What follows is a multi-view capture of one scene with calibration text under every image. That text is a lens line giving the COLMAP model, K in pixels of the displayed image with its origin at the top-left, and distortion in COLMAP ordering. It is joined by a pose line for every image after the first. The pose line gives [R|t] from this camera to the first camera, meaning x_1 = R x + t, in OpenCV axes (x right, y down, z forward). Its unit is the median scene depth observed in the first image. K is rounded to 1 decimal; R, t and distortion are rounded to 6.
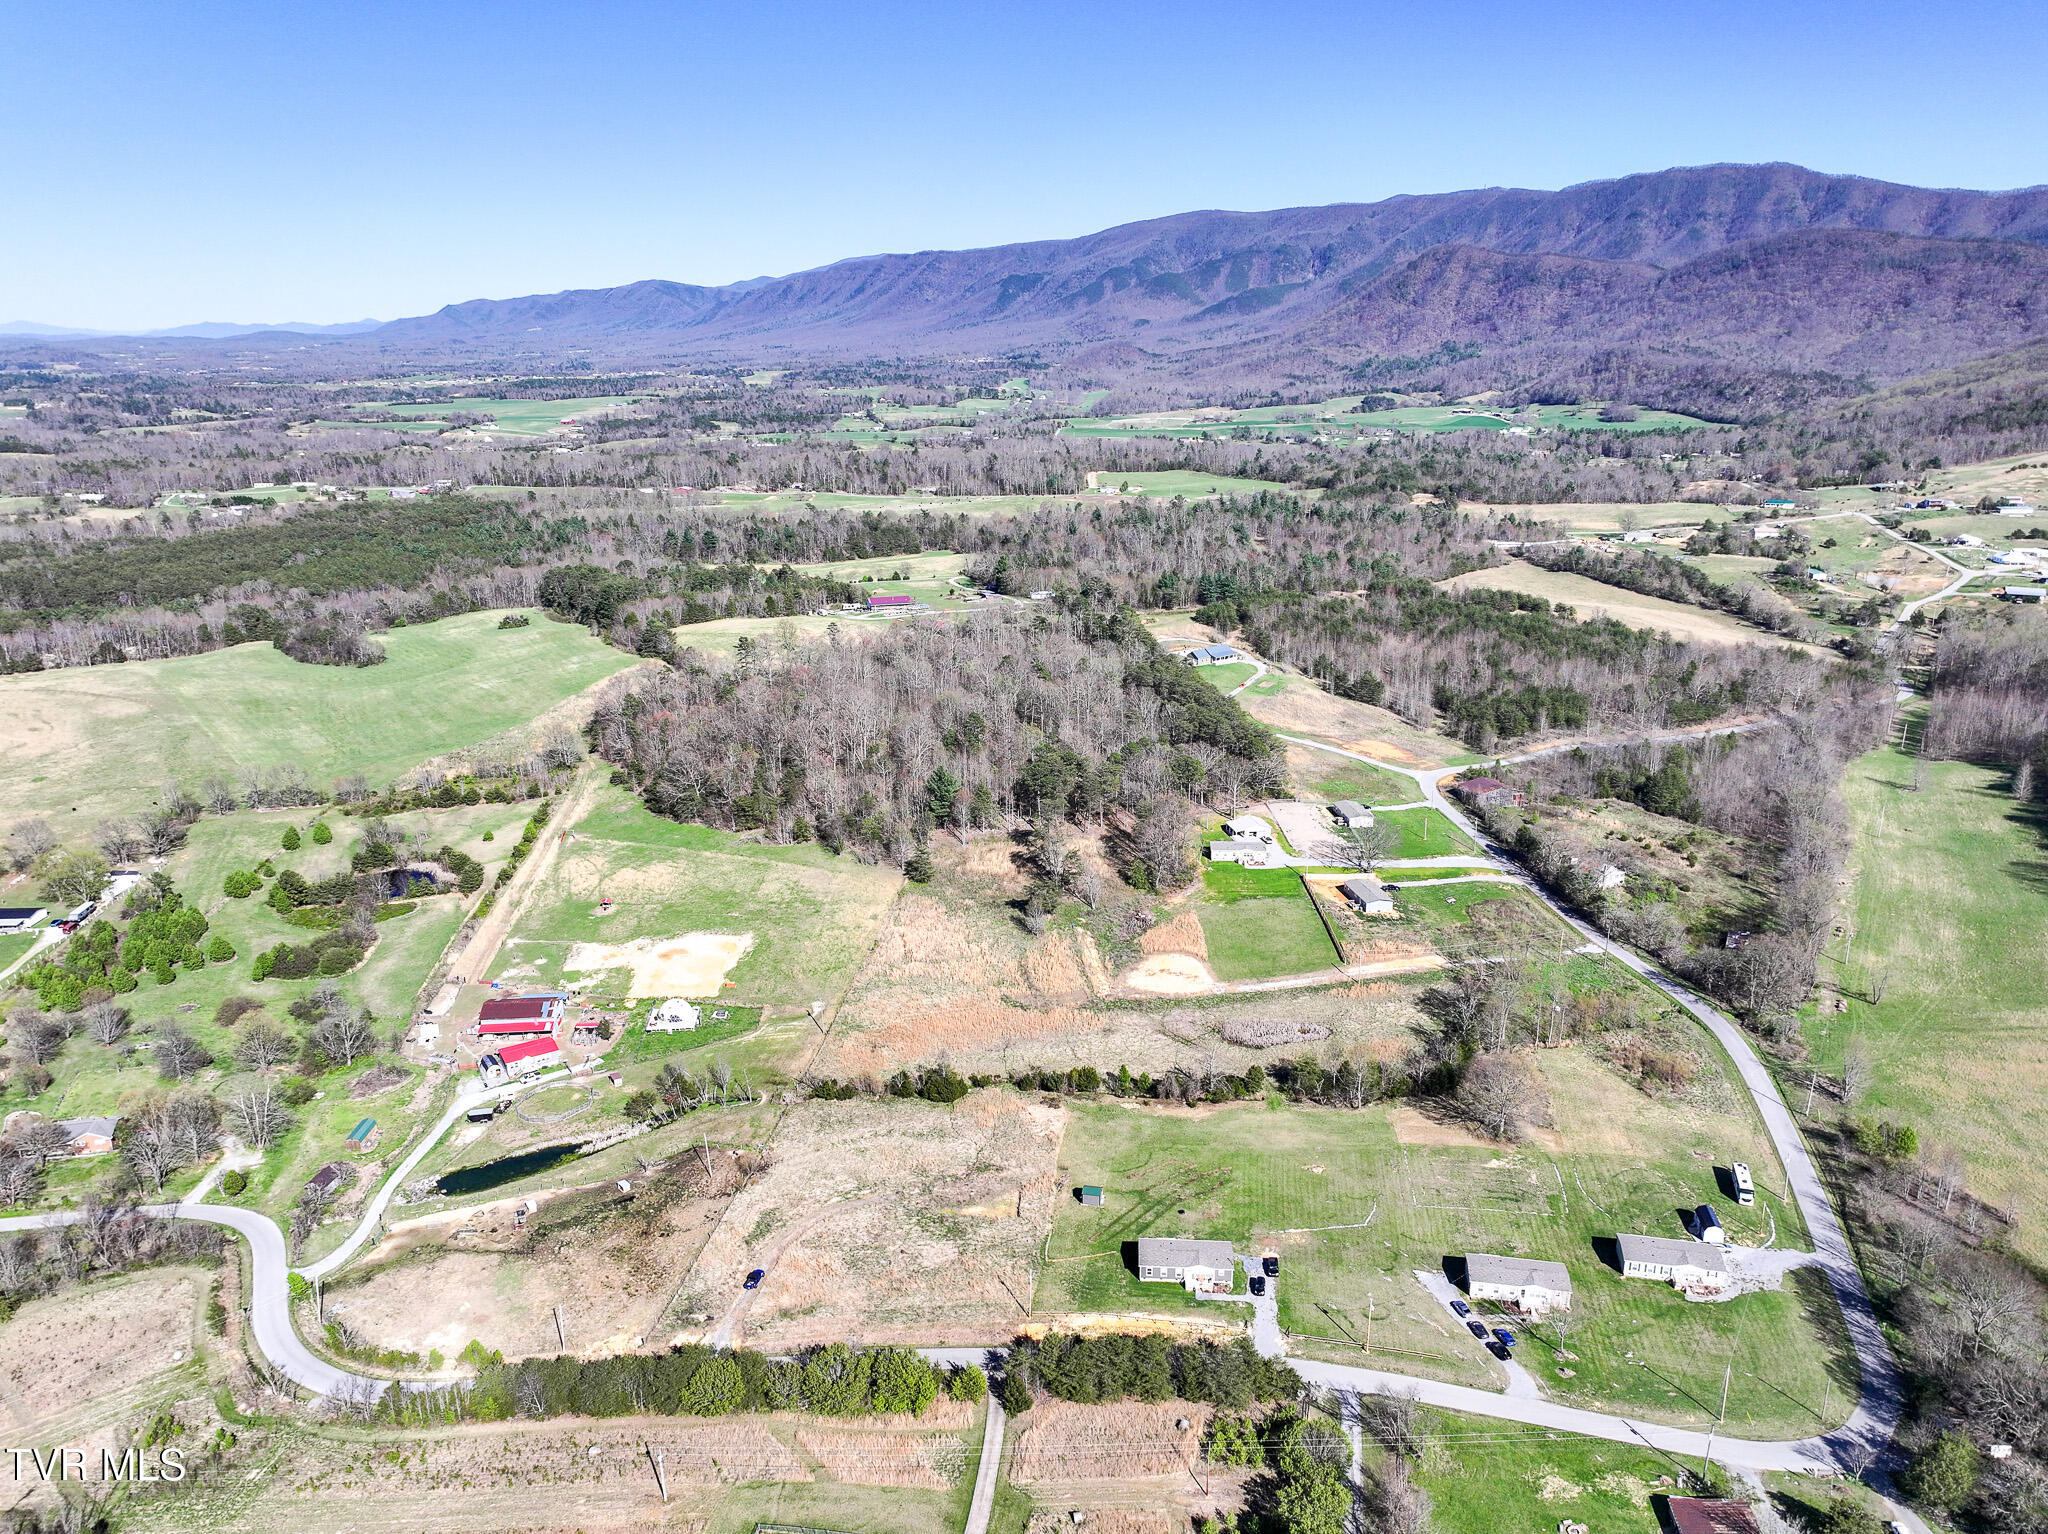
lens RADIAL K [[1444.1, 0, 1030.6], [0, 1444.1, 759.7], [0, 0, 1]] dist [0.003557, 0.006986]
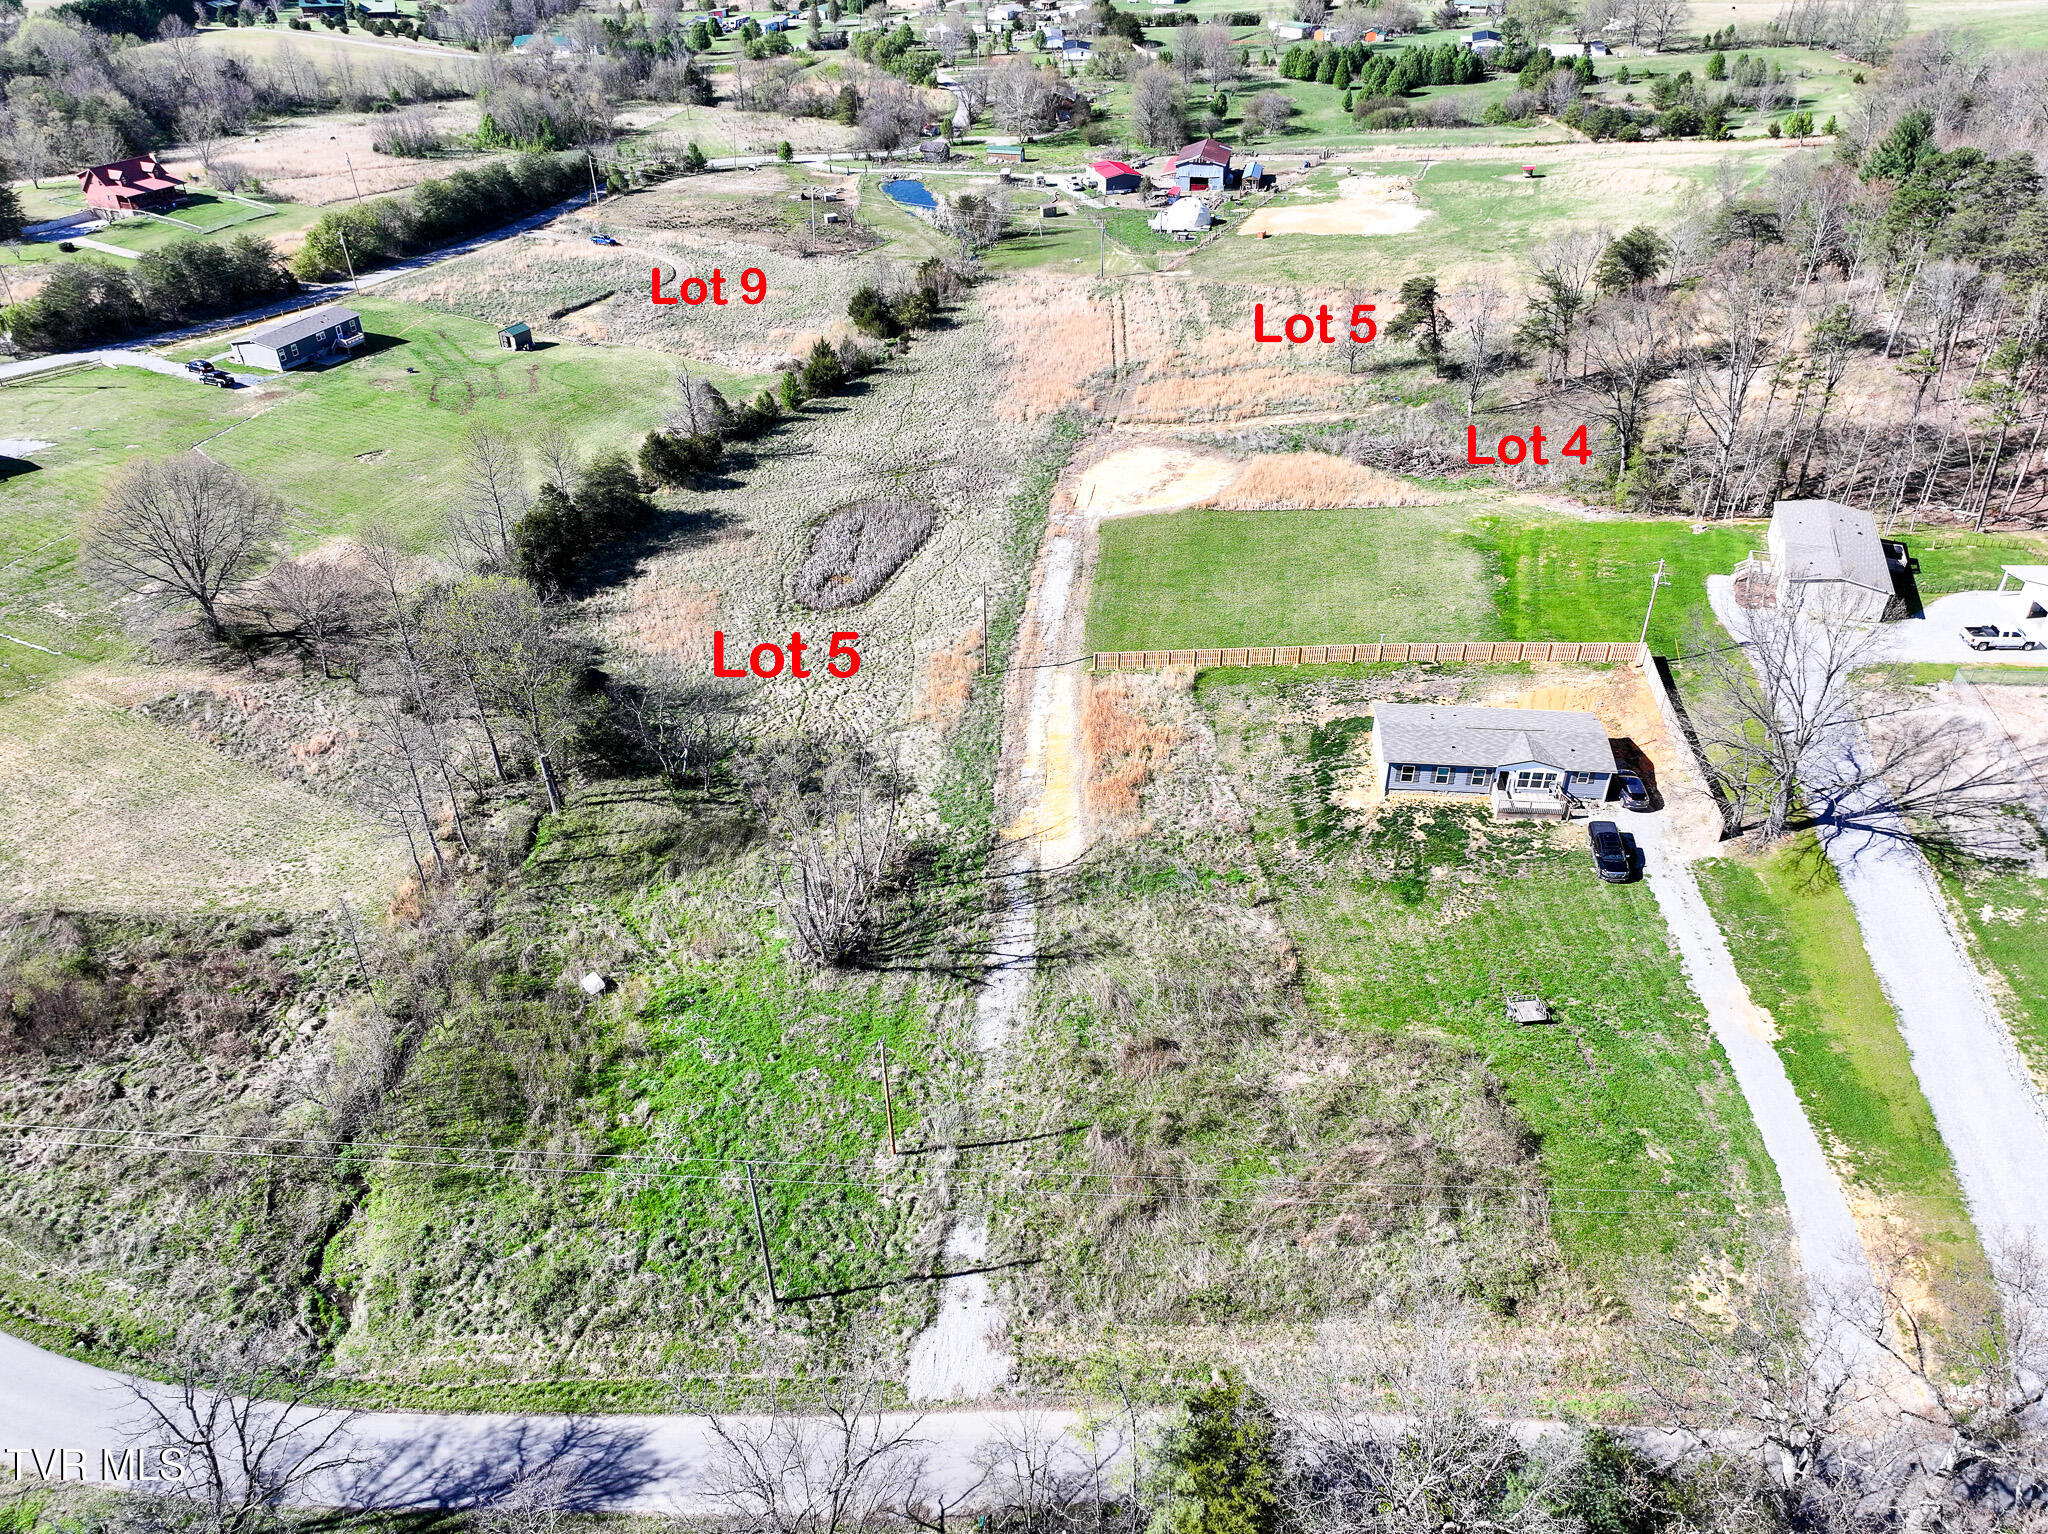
lens RADIAL K [[1440.5, 0, 1032.9], [0, 1440.5, 765.0], [0, 0, 1]] dist [0.004213, 0.009380]
pose [[-0.277050, 0.544120, -0.791945, 0.515612], [-0.267981, 0.747748, 0.607503, -0.046783], [0.922729, 0.380535, -0.061350, 1.036075]]
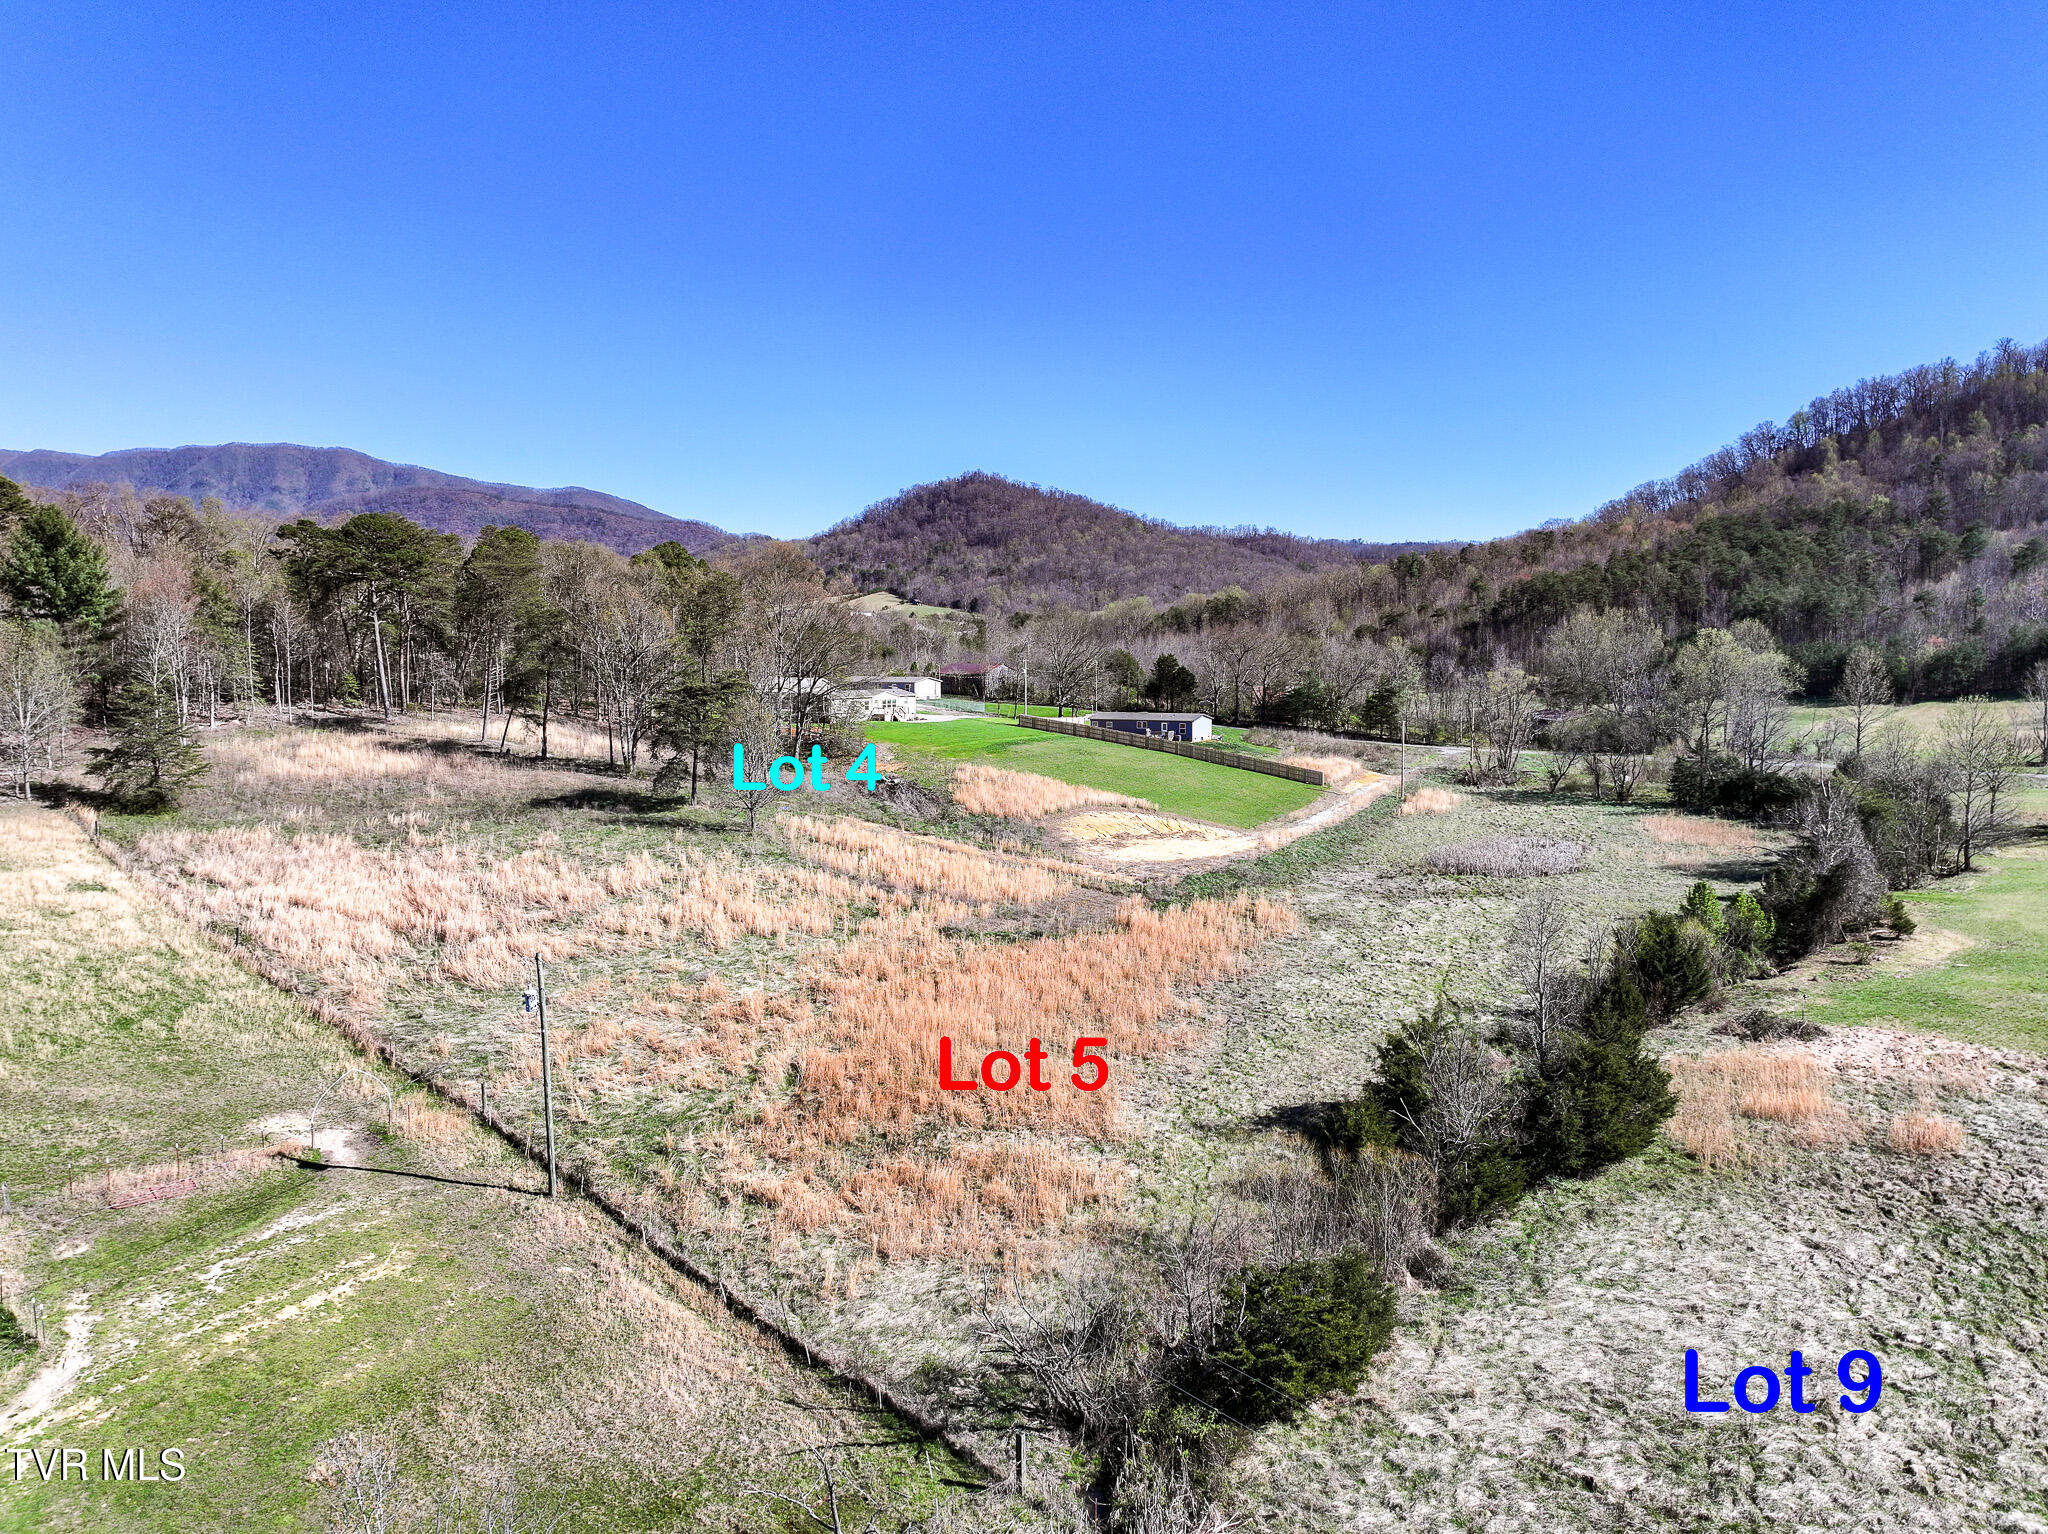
lens RADIAL K [[1440.5, 0, 1032.9], [0, 1440.5, 765.0], [0, 0, 1]] dist [0.004213, 0.009380]
pose [[0.602227, -0.064456, 0.795719, -0.220429], [0.227301, 0.969325, -0.093511, 0.160286], [-0.765282, 0.237182, 0.598404, 0.802388]]
